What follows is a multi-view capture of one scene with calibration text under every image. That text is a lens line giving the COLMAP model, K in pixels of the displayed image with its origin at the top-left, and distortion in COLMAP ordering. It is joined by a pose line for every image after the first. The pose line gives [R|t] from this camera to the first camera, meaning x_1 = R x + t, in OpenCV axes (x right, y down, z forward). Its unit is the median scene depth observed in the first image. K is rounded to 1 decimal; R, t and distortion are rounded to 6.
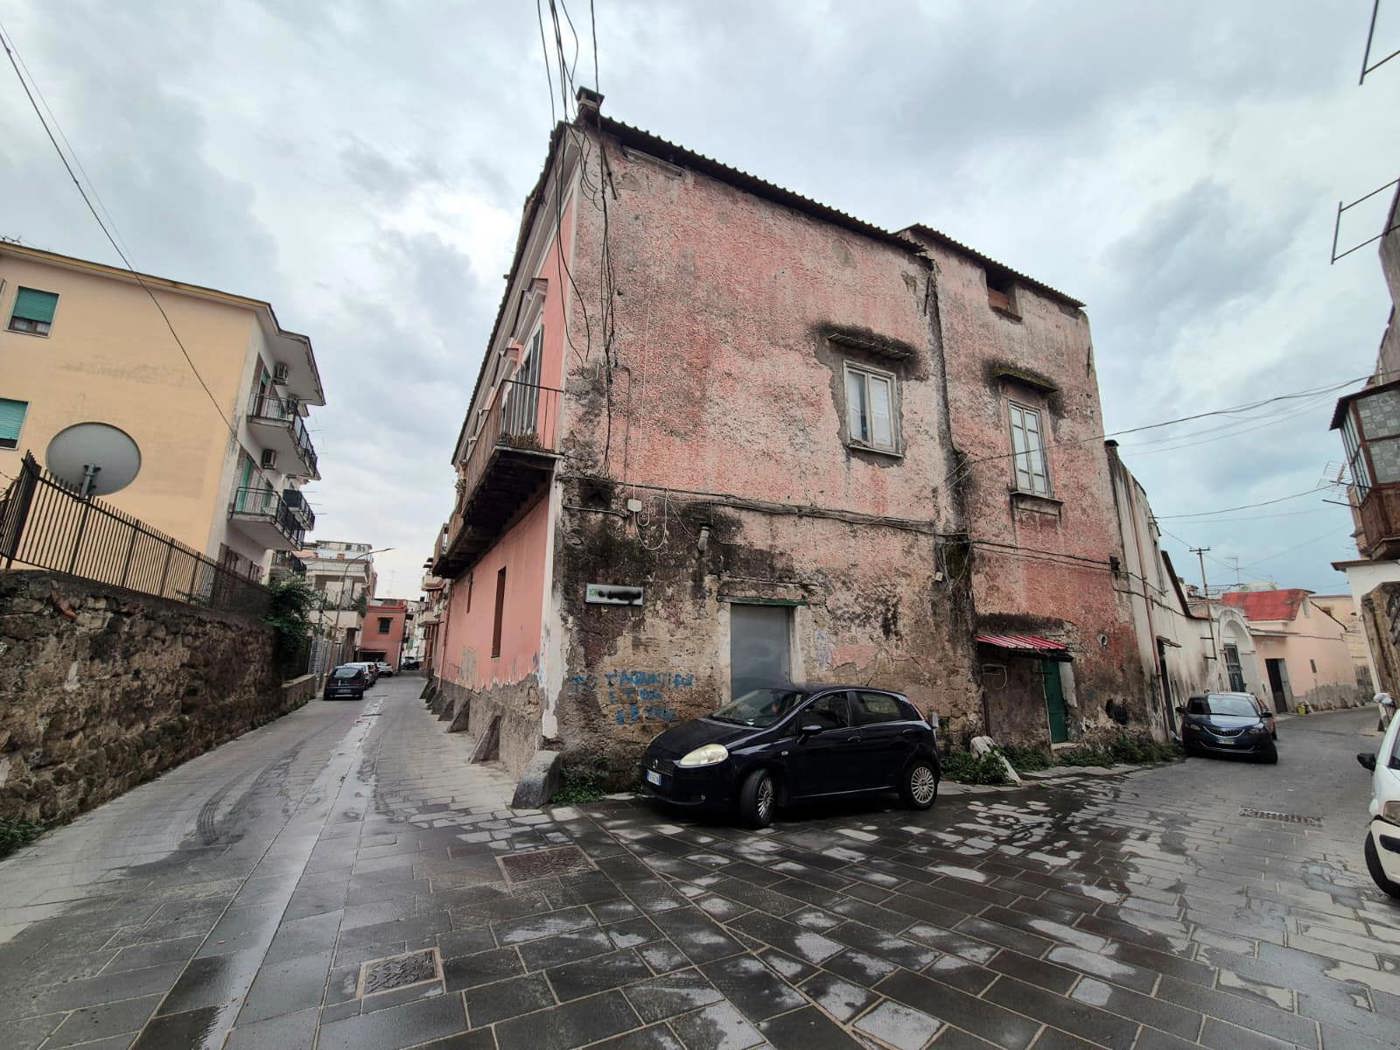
lens RADIAL K [[577.1, 0, 701.7], [0, 577.1, 523.7], [0, 0, 1]] dist [-0.000161, 0.001566]
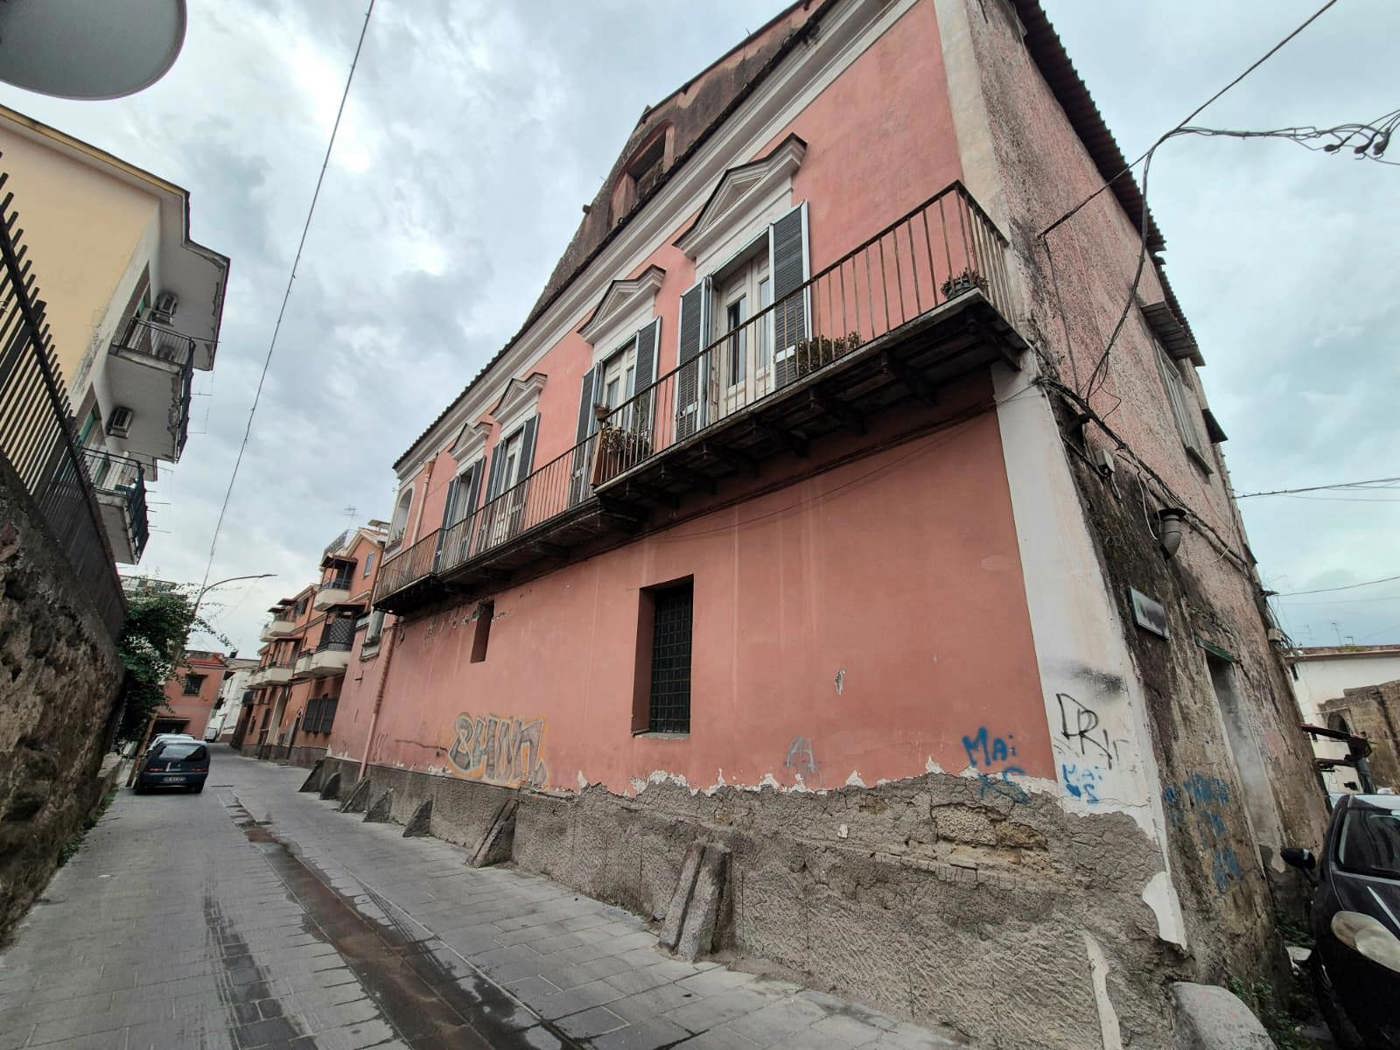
lens RADIAL K [[577.1, 0, 703.3], [0, 577.1, 524.5], [0, 0, 1]] dist [-0.000161, 0.001566]
pose [[0.970682, 0.102315, 0.217503, -0.226236], [-0.074359, 0.988315, -0.133058, 0.048845], [-0.228575, 0.112984, 0.966948, 0.205796]]
